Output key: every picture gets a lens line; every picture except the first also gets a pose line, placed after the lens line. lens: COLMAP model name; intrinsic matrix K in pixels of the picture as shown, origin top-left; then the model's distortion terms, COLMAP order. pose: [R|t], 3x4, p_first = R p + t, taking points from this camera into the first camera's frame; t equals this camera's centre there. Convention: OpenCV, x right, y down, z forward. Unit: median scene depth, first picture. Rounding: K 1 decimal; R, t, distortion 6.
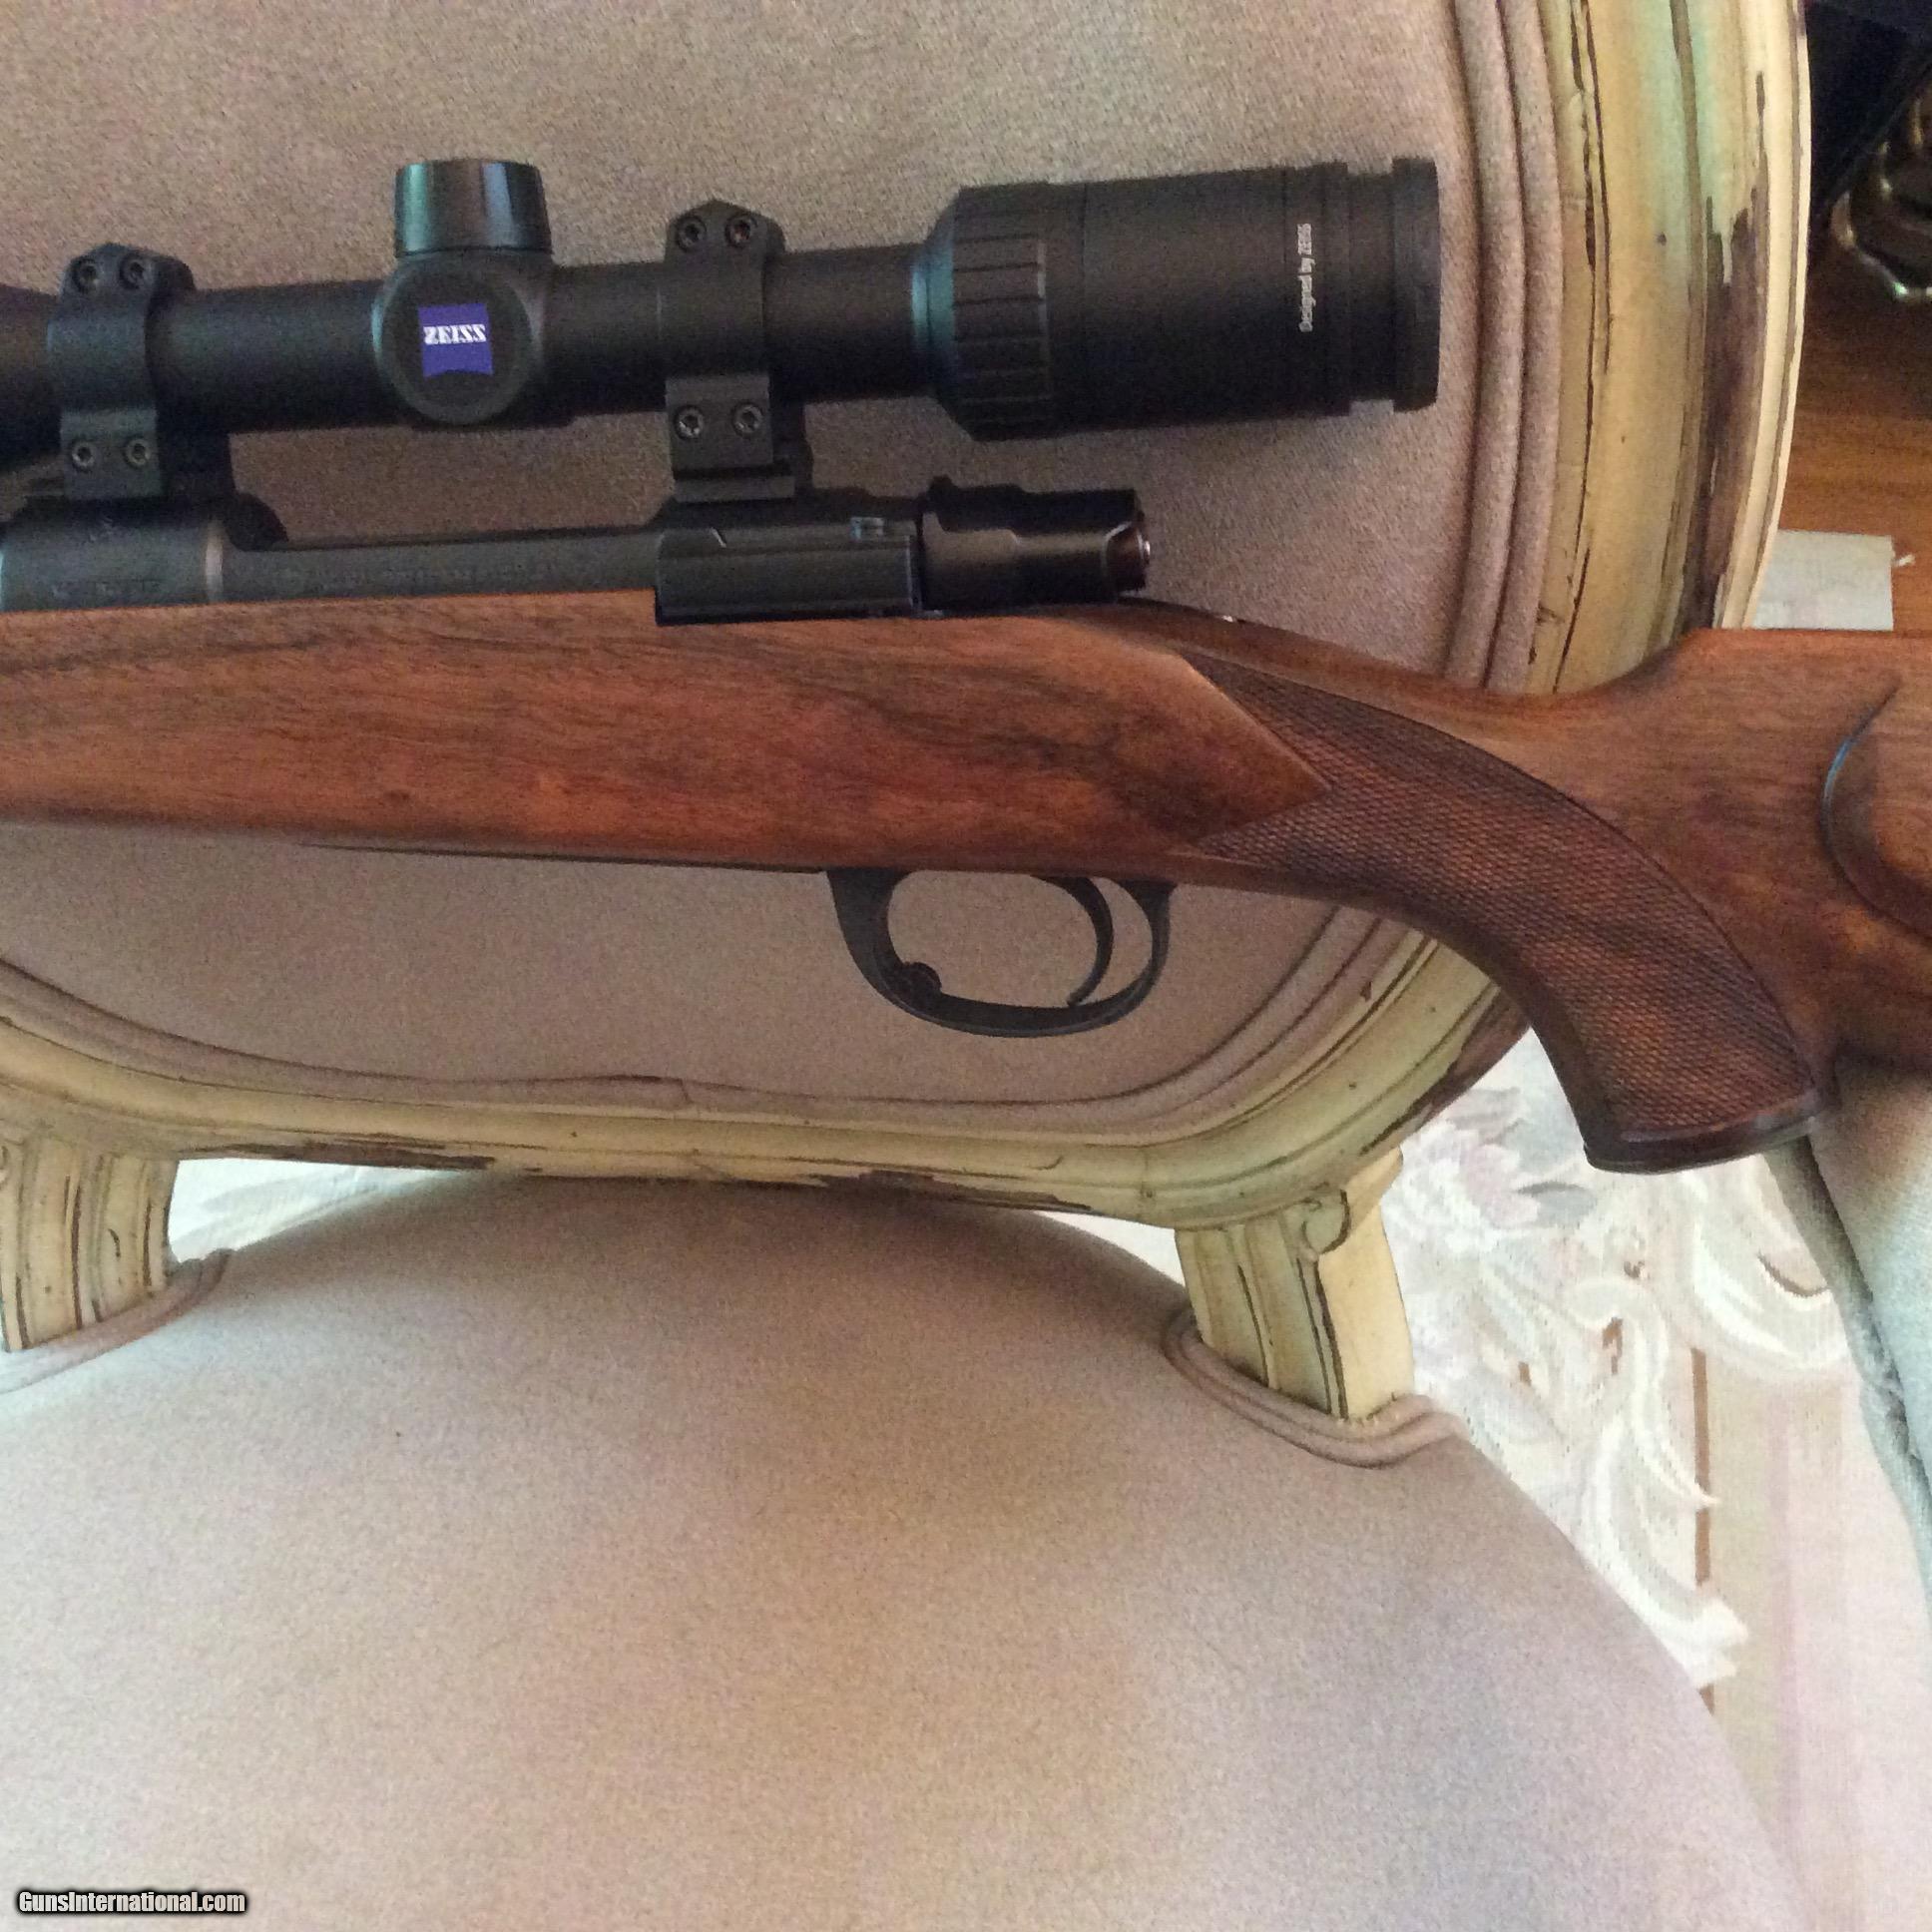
lens RADIAL K [[2217.5, 0, 997.5], [0, 2217.5, 934.5], [0, 0, 1]] dist [0.043995, 0.000000]
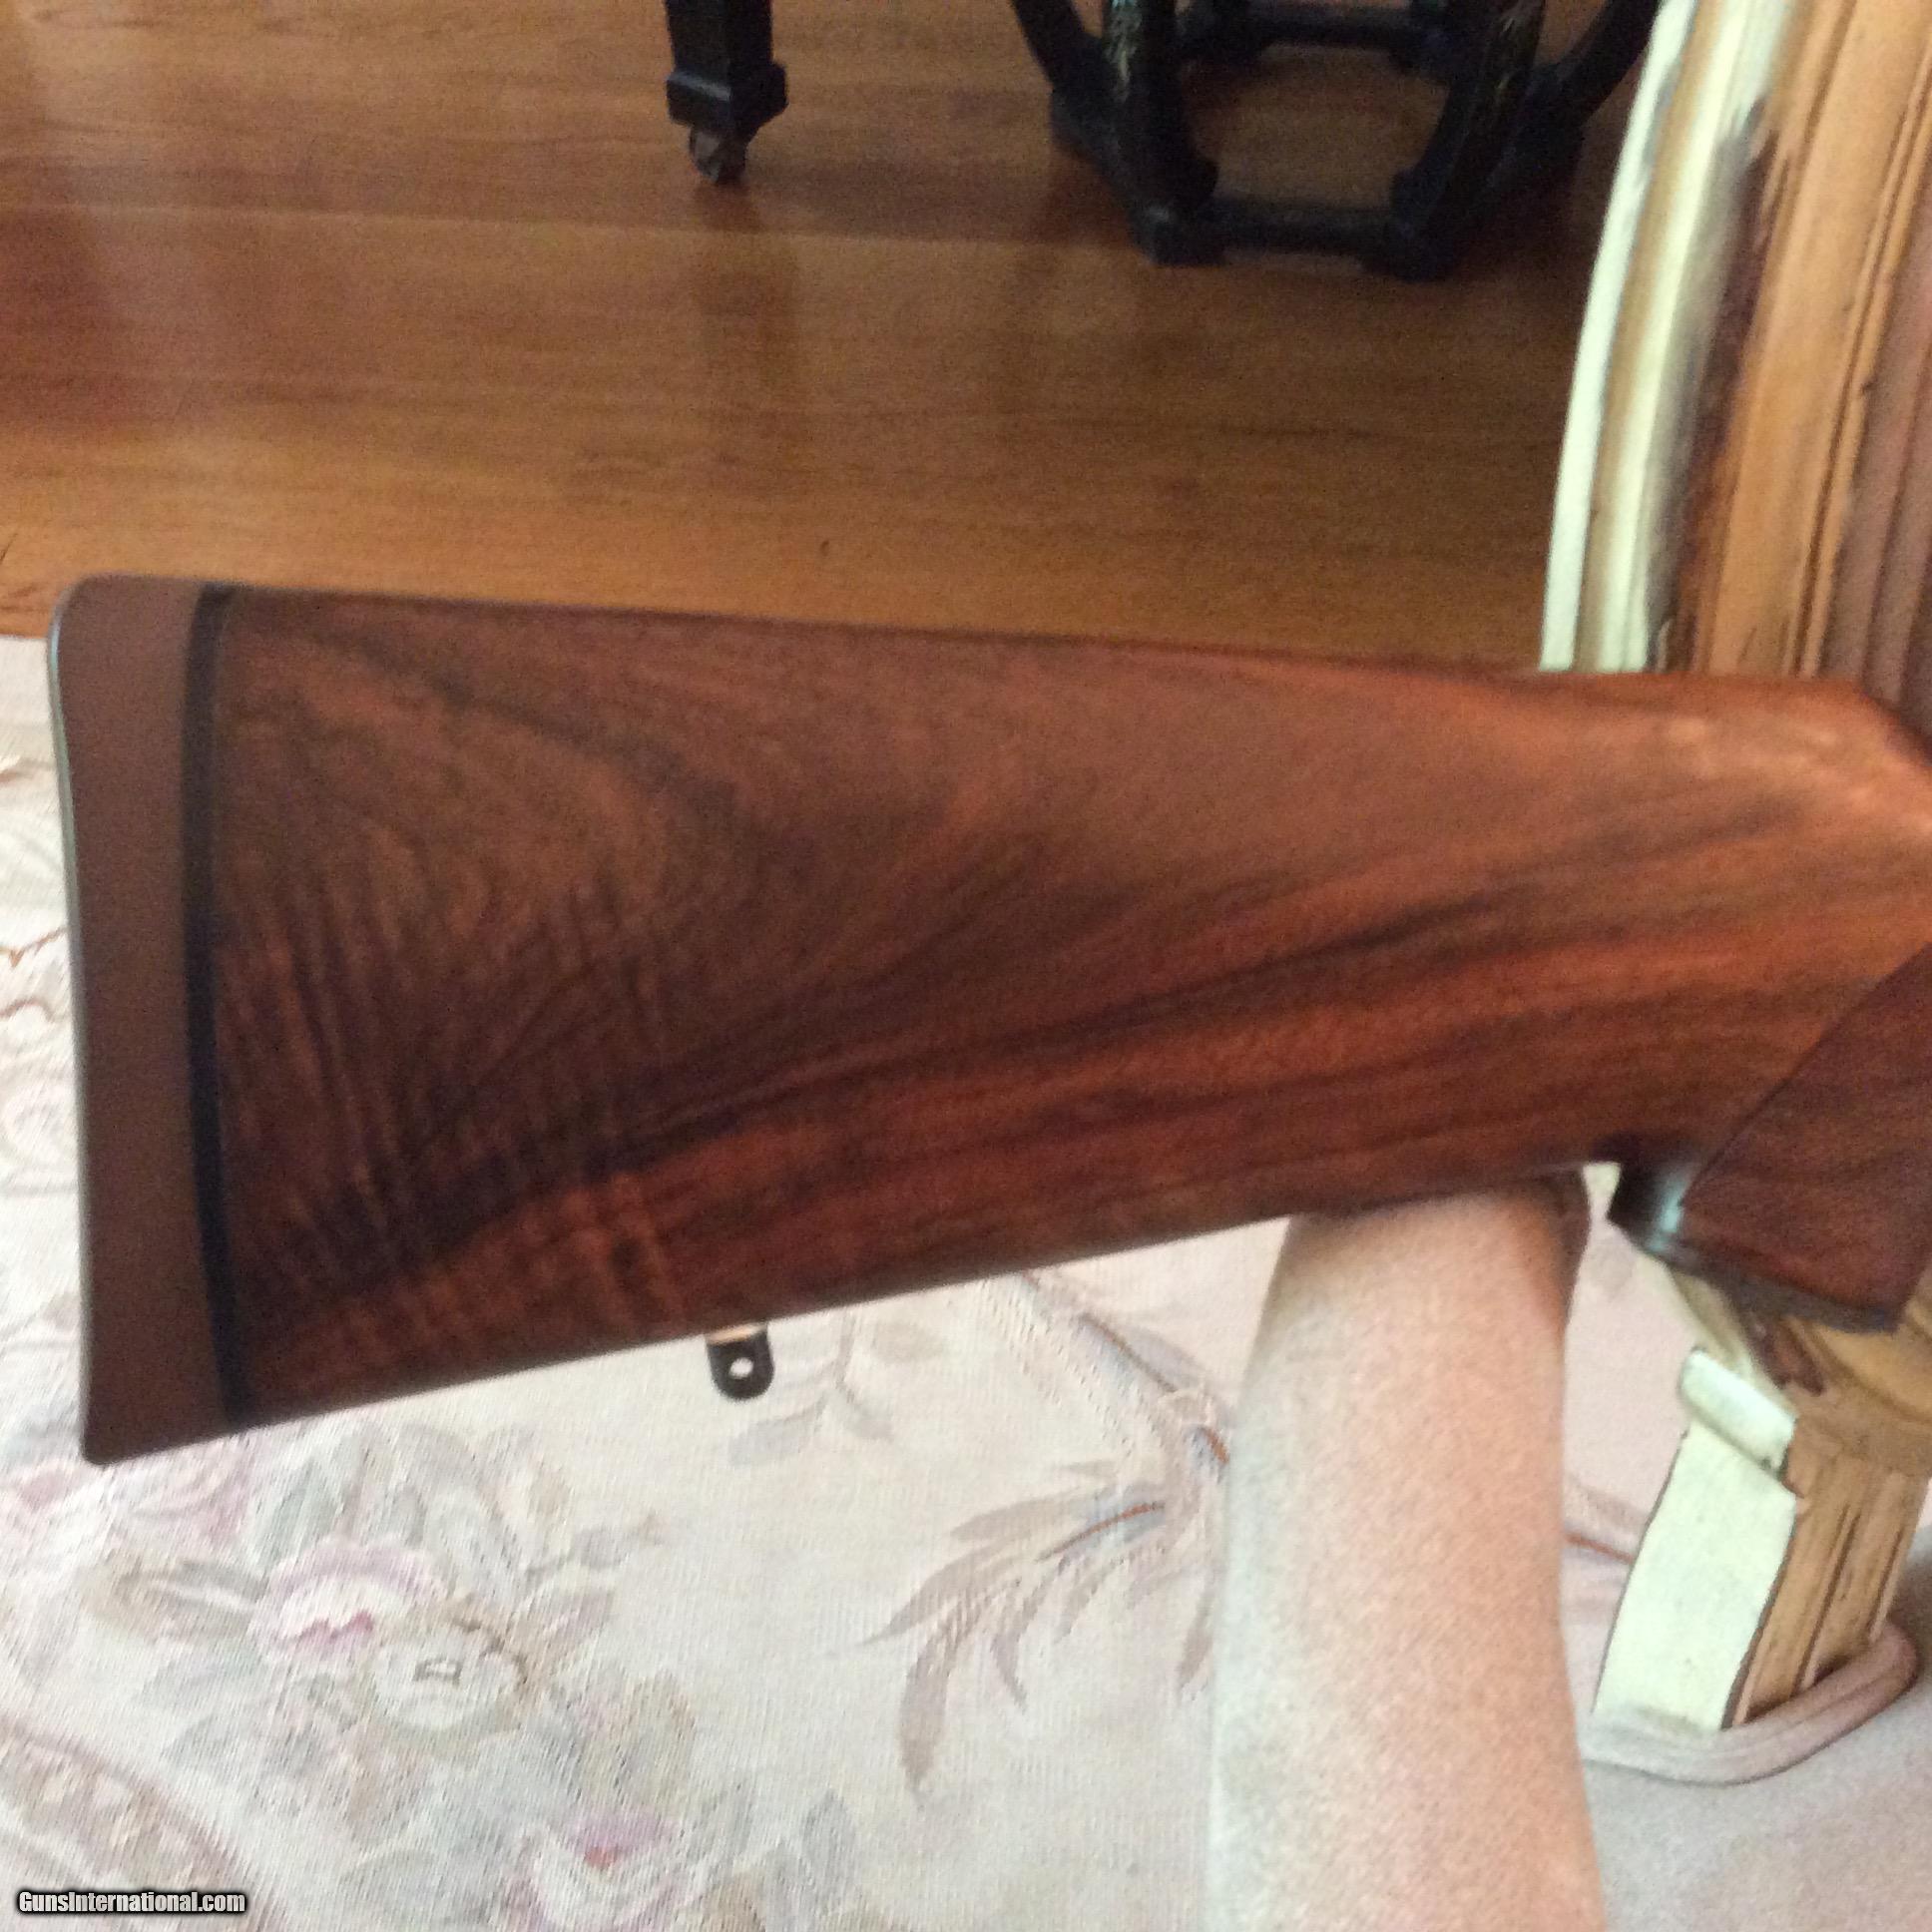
lens RADIAL K [[2217.5, 0, 993.4], [0, 2217.5, 937.0], [0, 0, 1]] dist [0.043995, 0.000000]
pose [[0.995069, -0.028655, 0.094958, -0.814352], [0.040444, 0.991375, -0.124659, -0.004898], [-0.090567, 0.127885, 0.987645, 0.207426]]
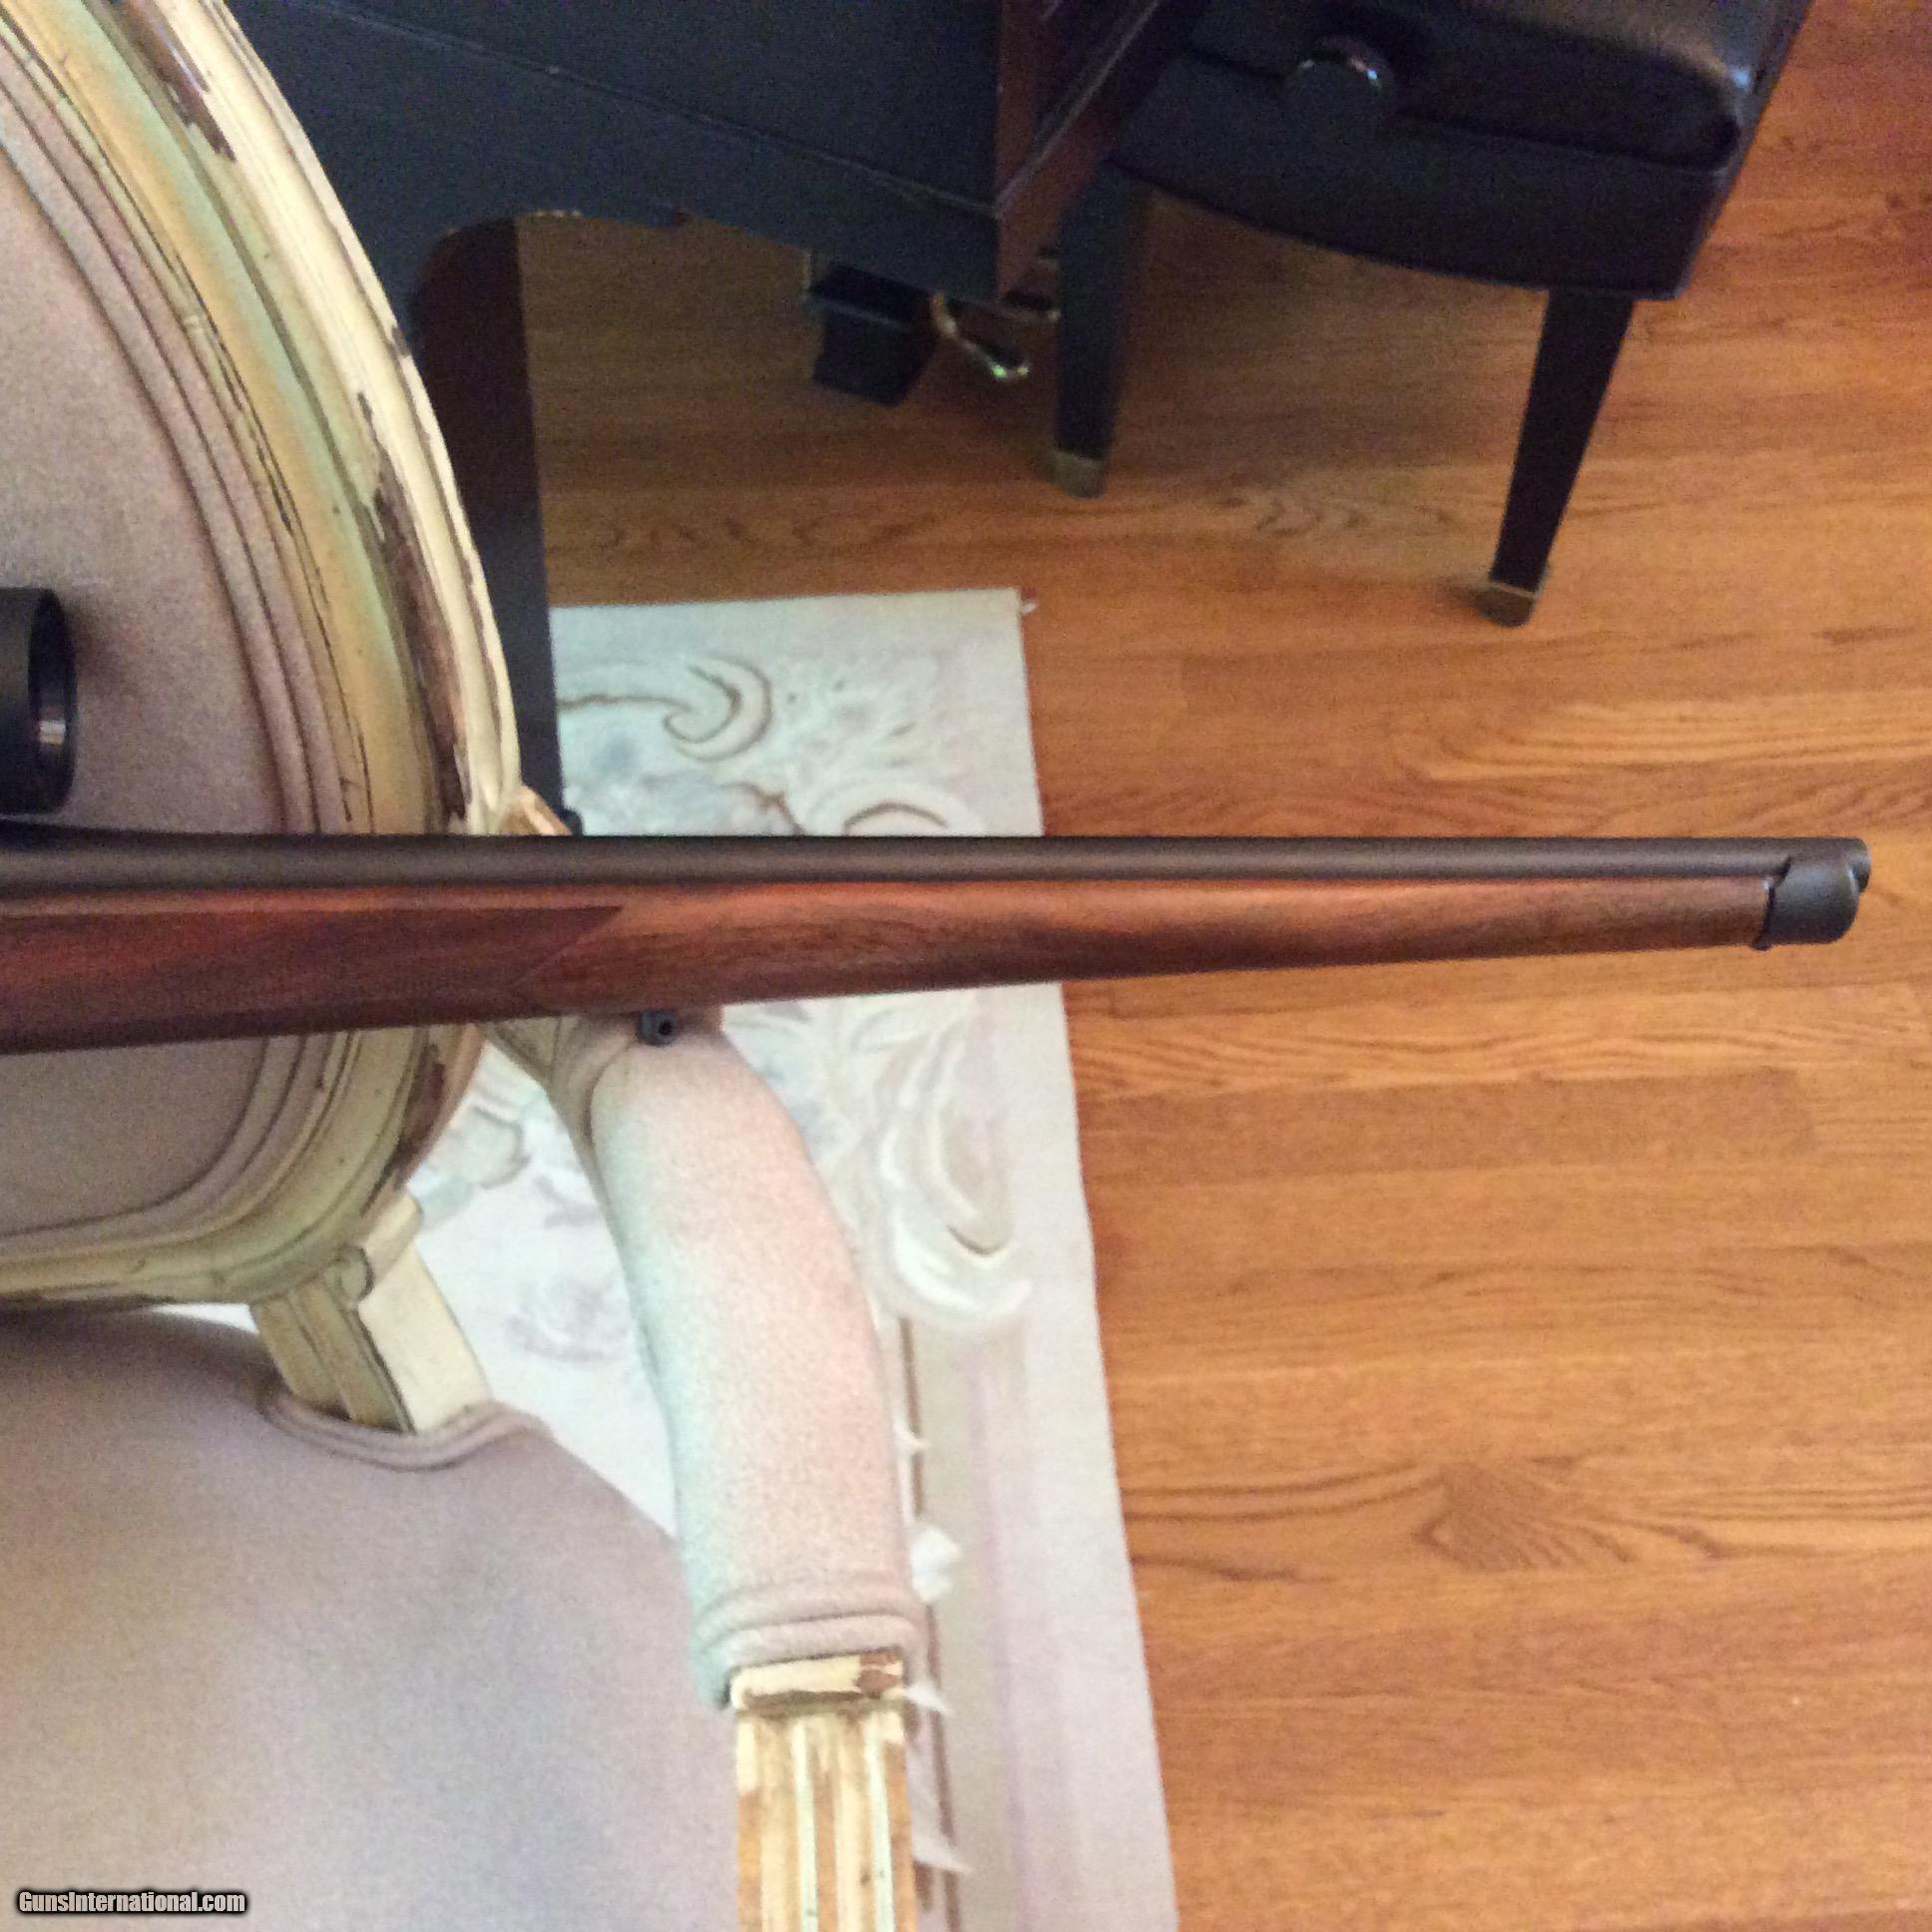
lens RADIAL K [[2217.5, 0, 954.2], [0, 2217.5, 933.3], [0, 0, 1]] dist [0.043995, 0.000000]
pose [[0.966100, -0.146190, 0.212792, 0.220070], [0.150976, 0.988517, -0.006330, 0.002527], [-0.209423, 0.038242, 0.977077, -0.245678]]
